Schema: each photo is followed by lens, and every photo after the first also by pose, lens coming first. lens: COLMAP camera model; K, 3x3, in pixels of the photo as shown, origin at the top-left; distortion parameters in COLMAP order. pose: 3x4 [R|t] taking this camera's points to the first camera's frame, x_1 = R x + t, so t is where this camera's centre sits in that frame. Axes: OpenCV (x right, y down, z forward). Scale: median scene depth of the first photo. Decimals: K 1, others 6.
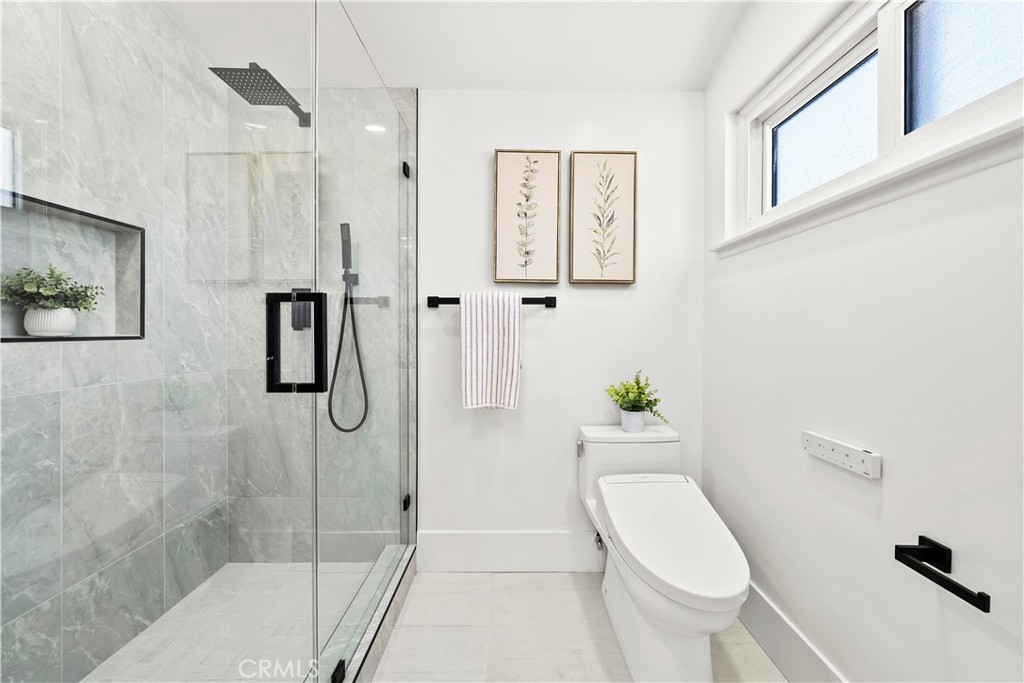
lens RADIAL K [[349.9, 0, 518.3], [0, 349.9, 331.2], [0, 0, 1]] dist [-0.002860, -0.000048]
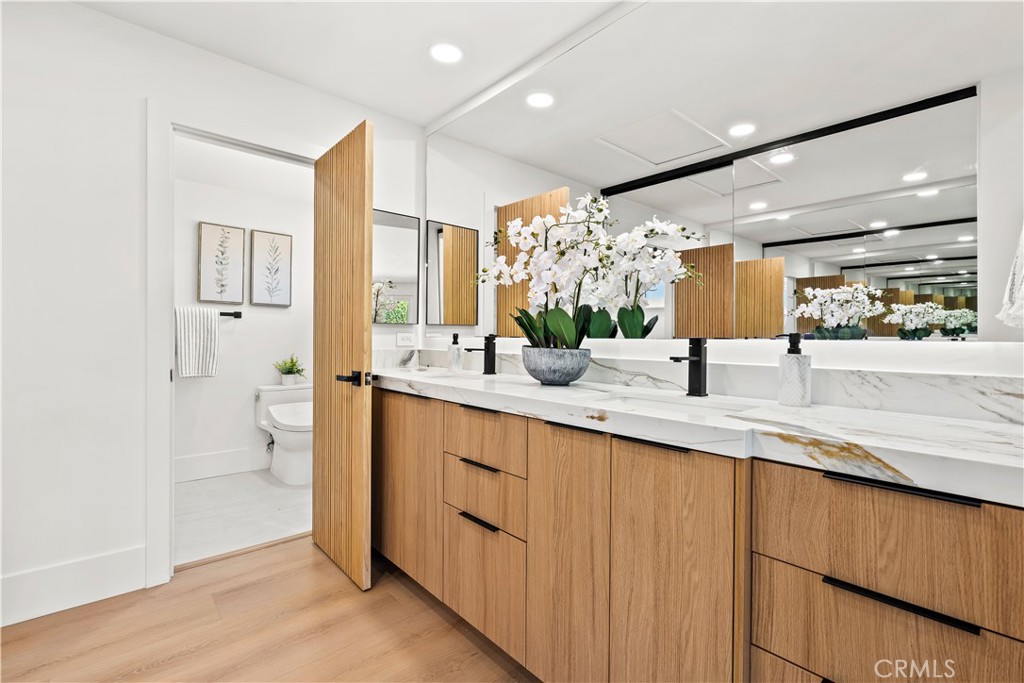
lens RADIAL K [[457.6, 0, 516.8], [0, 457.6, 336.8], [0, 0, 1]] dist [0.002896, -0.001955]
pose [[0.750463, 0.005714, 0.660887, -0.368396], [-0.001243, 0.999973, -0.007234, 0.039127], [-0.660911, 0.004608, 0.750450, -1.604703]]
